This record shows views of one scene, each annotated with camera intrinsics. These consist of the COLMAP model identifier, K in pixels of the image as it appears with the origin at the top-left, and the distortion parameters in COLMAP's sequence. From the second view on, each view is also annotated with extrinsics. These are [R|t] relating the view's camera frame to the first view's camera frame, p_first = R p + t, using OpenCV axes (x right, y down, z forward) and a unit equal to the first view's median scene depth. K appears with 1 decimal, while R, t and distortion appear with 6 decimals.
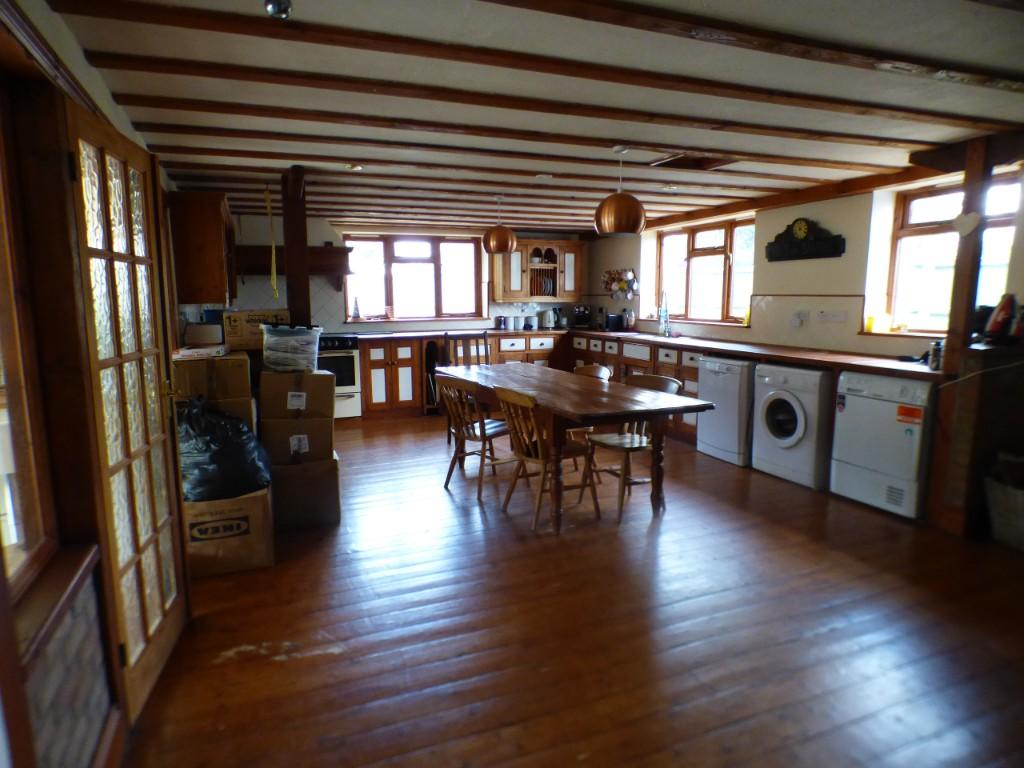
lens RADIAL K [[626.8, 0, 511.0], [0, 626.8, 387.2], [0, 0, 1]] dist [0.002620, 0.001679]
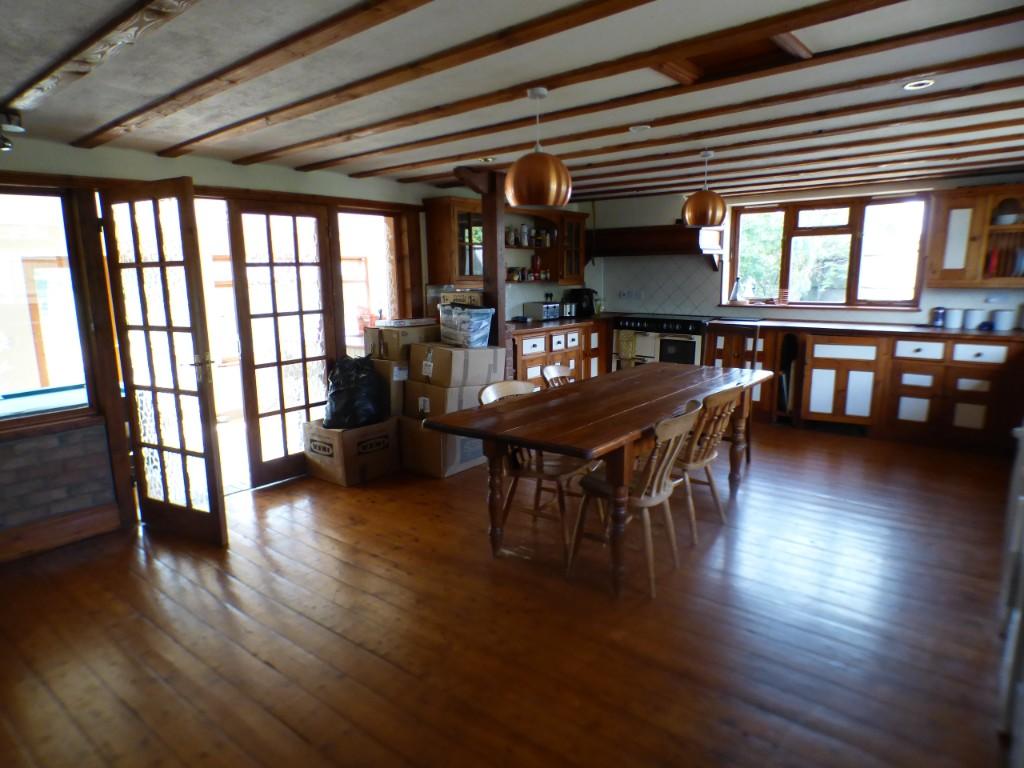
lens RADIAL K [[626.8, 0, 511.8], [0, 626.8, 381.9], [0, 0, 1]] dist [0.002620, 0.001679]
pose [[0.467956, 0.156161, -0.869846, 0.388794], [-0.124429, 0.986102, 0.110092, -0.053045], [0.874949, 0.056716, 0.480883, 0.285276]]
